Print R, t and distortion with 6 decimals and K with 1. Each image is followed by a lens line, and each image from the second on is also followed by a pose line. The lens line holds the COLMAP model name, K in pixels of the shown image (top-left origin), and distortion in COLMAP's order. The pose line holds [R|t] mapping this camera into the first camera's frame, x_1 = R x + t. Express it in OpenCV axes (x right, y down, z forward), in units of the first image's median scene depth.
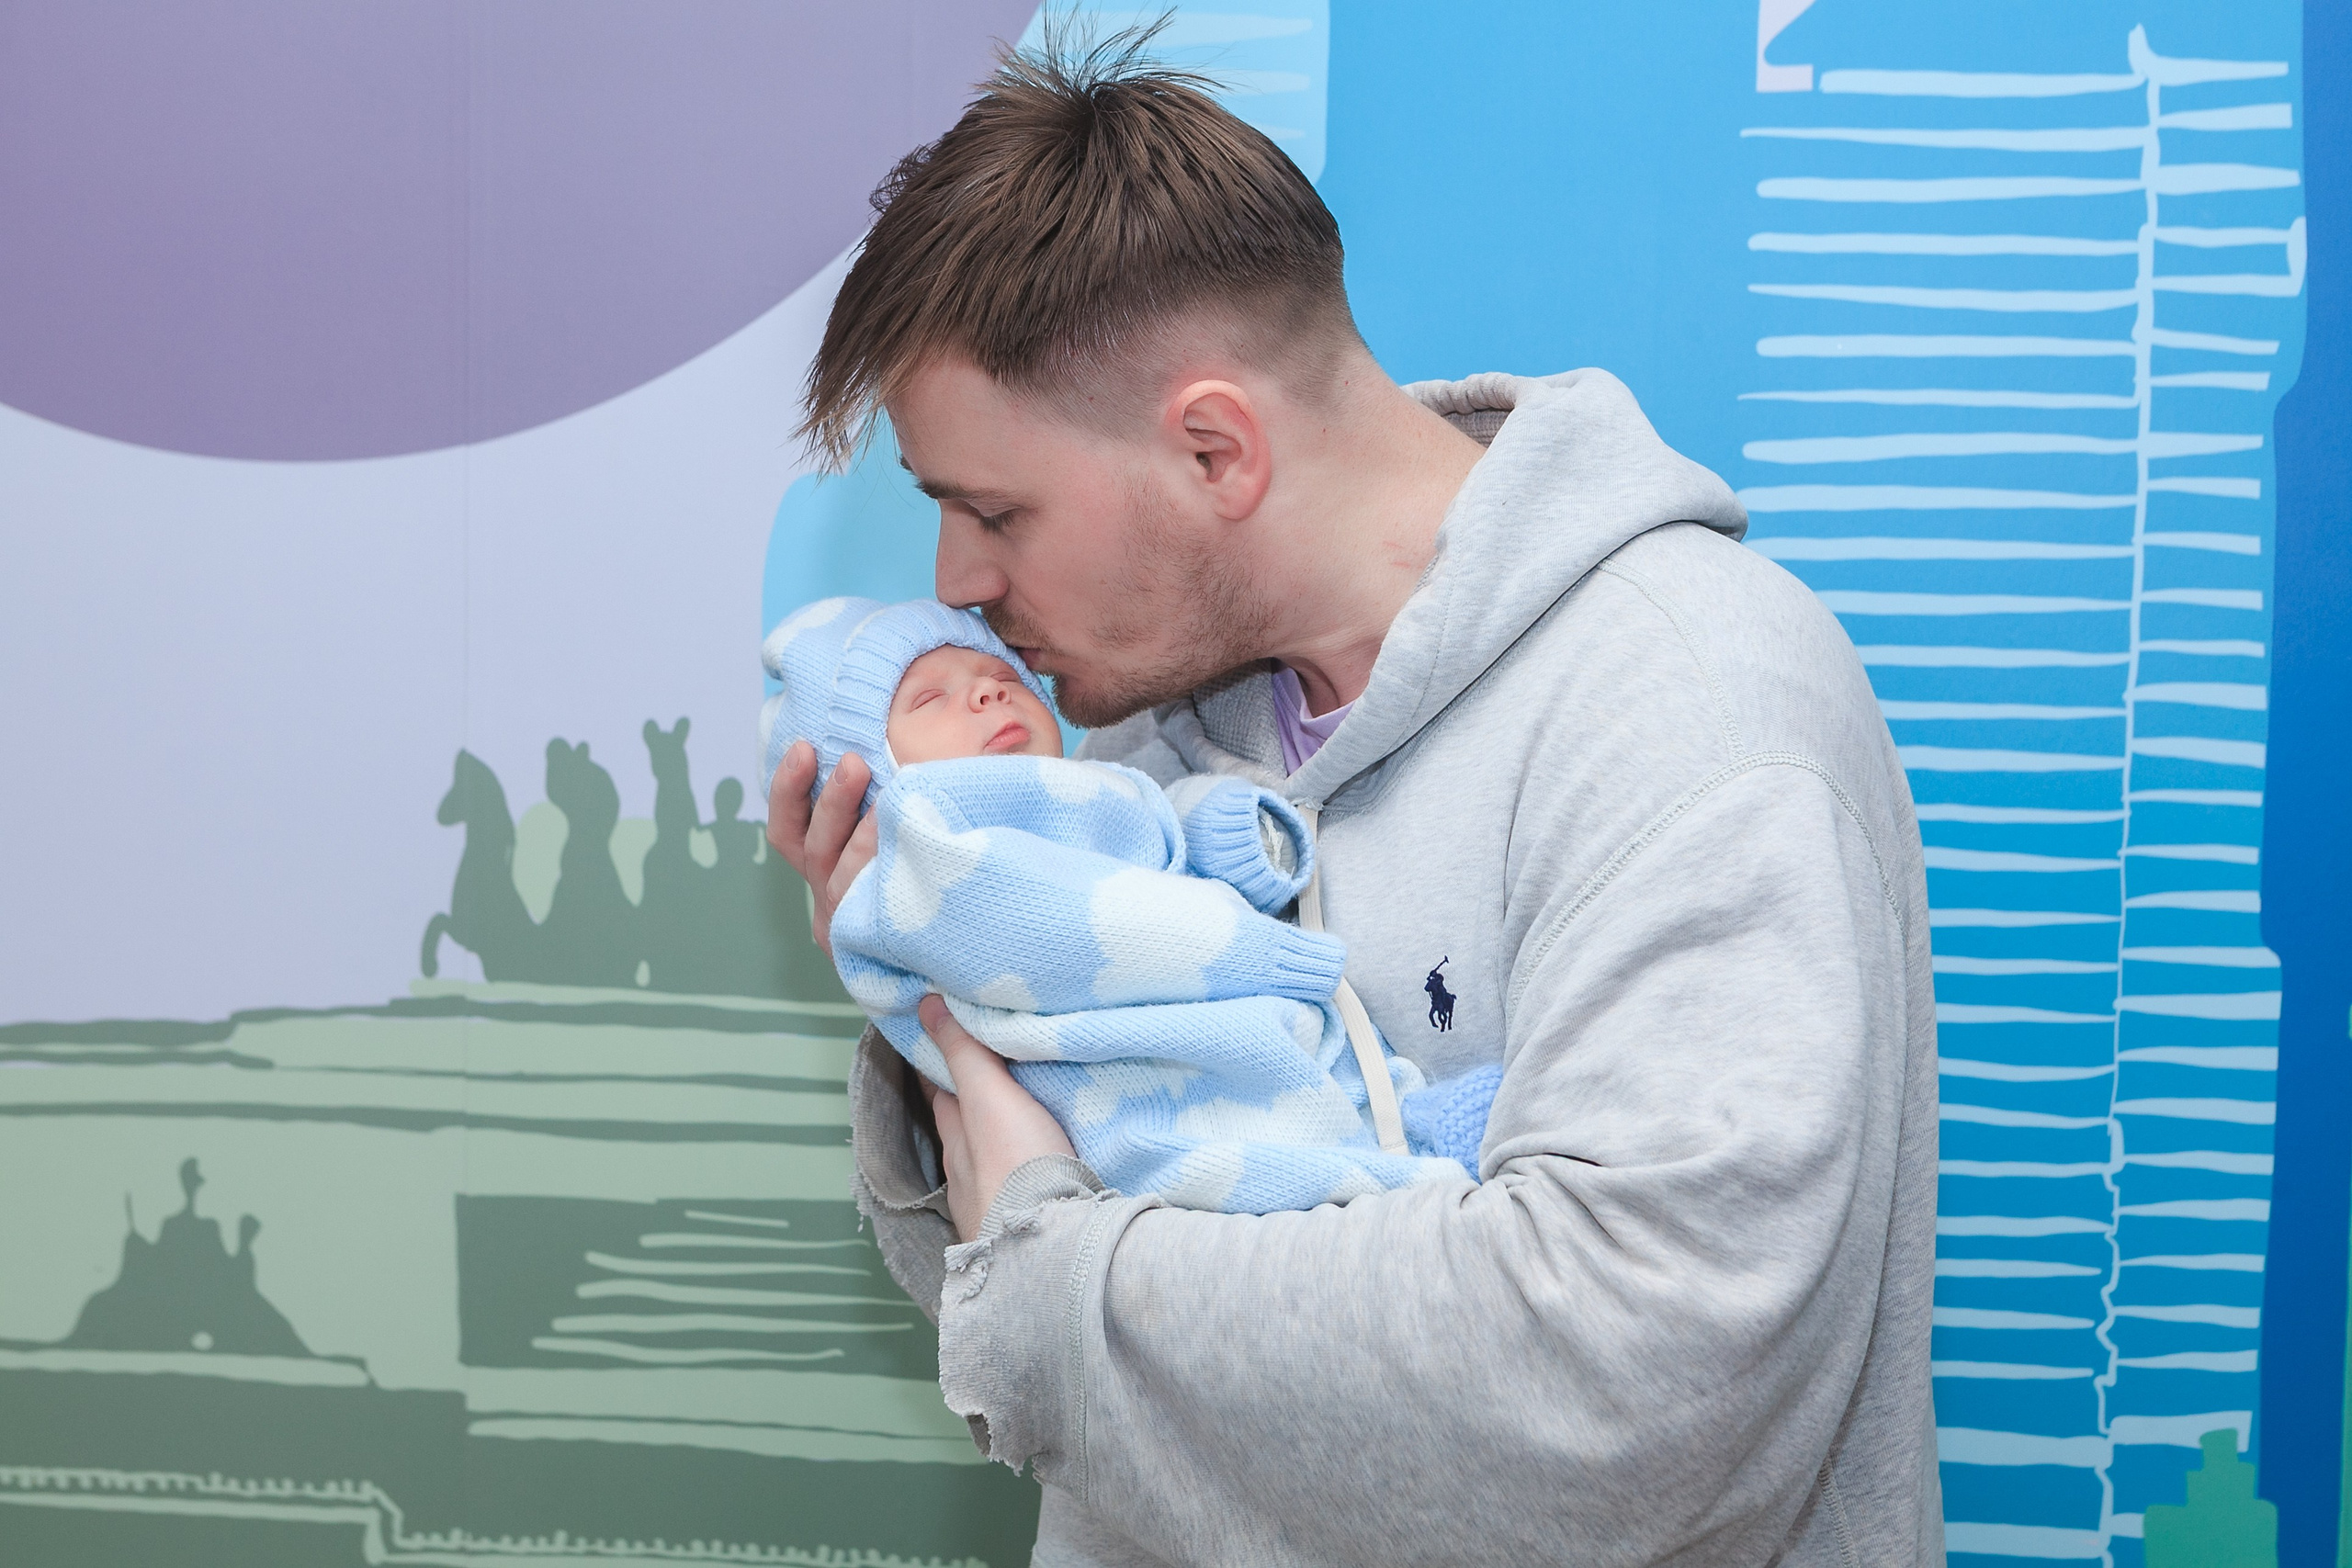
lens RADIAL K [[3632.5, 0, 1167.1], [0, 3632.5, 787.3], [0, 0, 1]] dist [-0.048948, 0.000000]
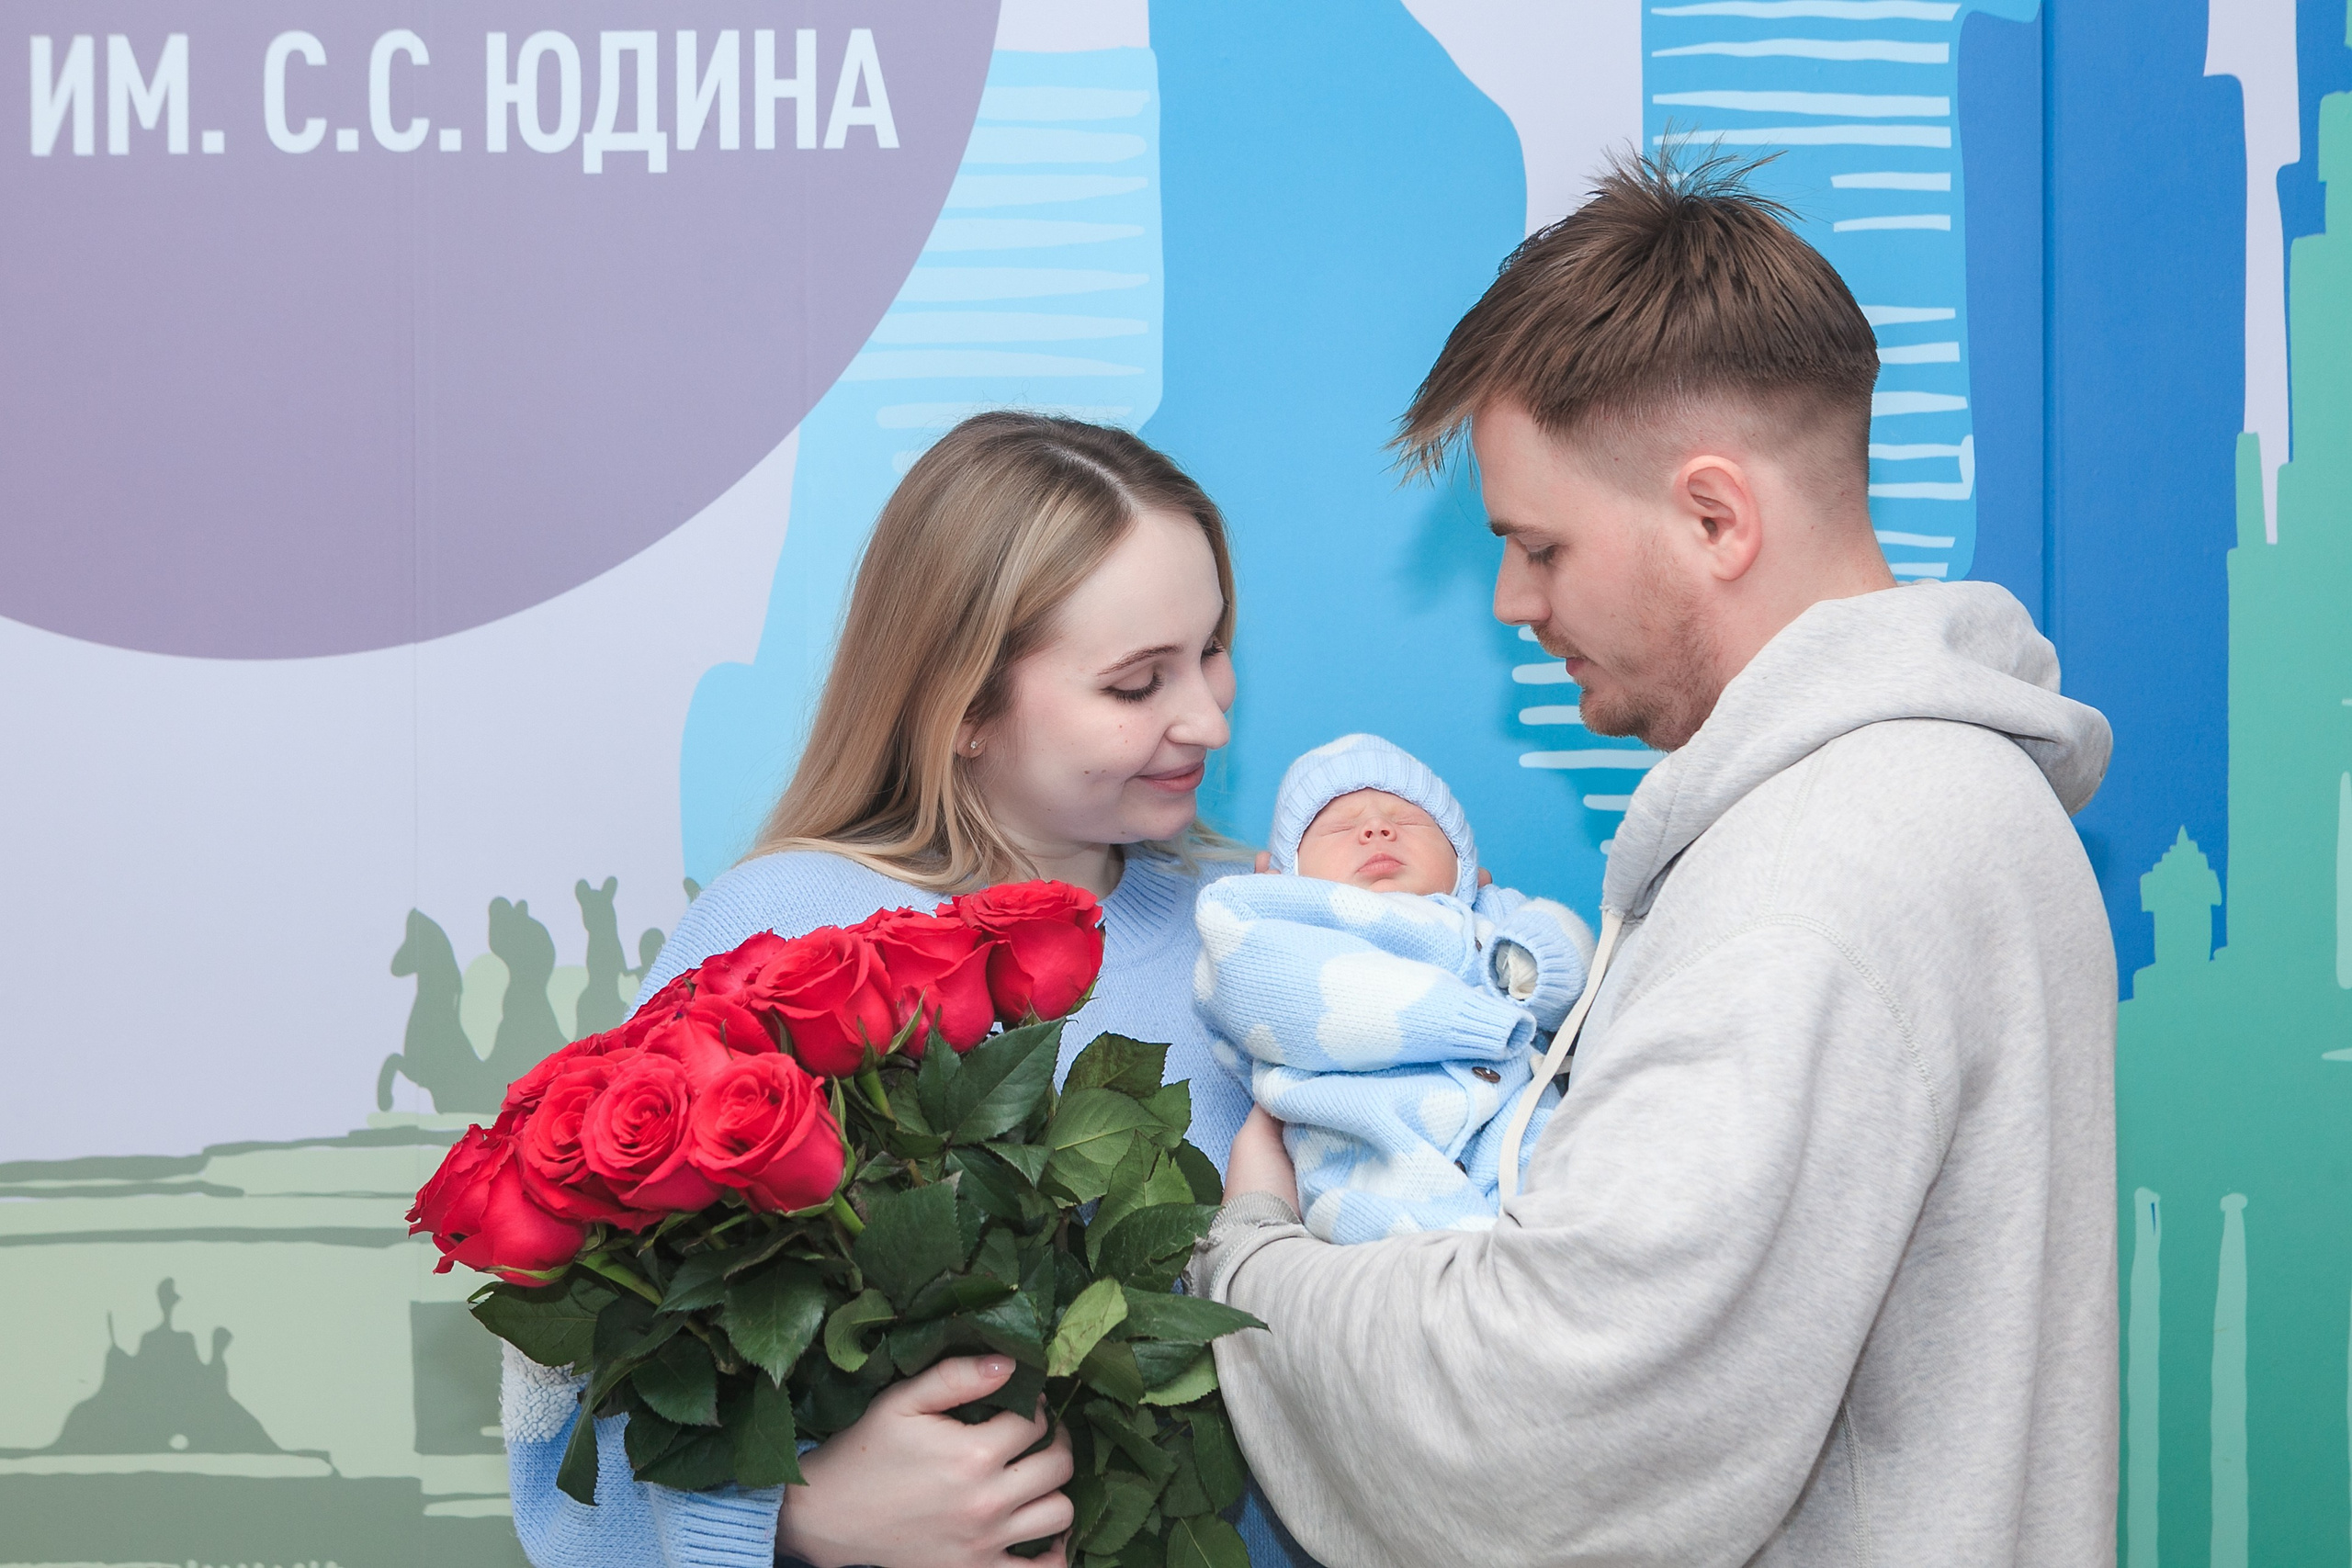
lens RADIAL K [[3632.5, 0, 1168.7], [0, 3632.5, 792.6], [0, 0, 1]] dist [-0.048948, 0.000000]
pose [[0.993138, -0.018816, 0.115425, -0.089389], [0.023773, 0.998847, -0.041716, 0.006143], [-0.114507, 0.044173, 0.992440, -0.159867]]
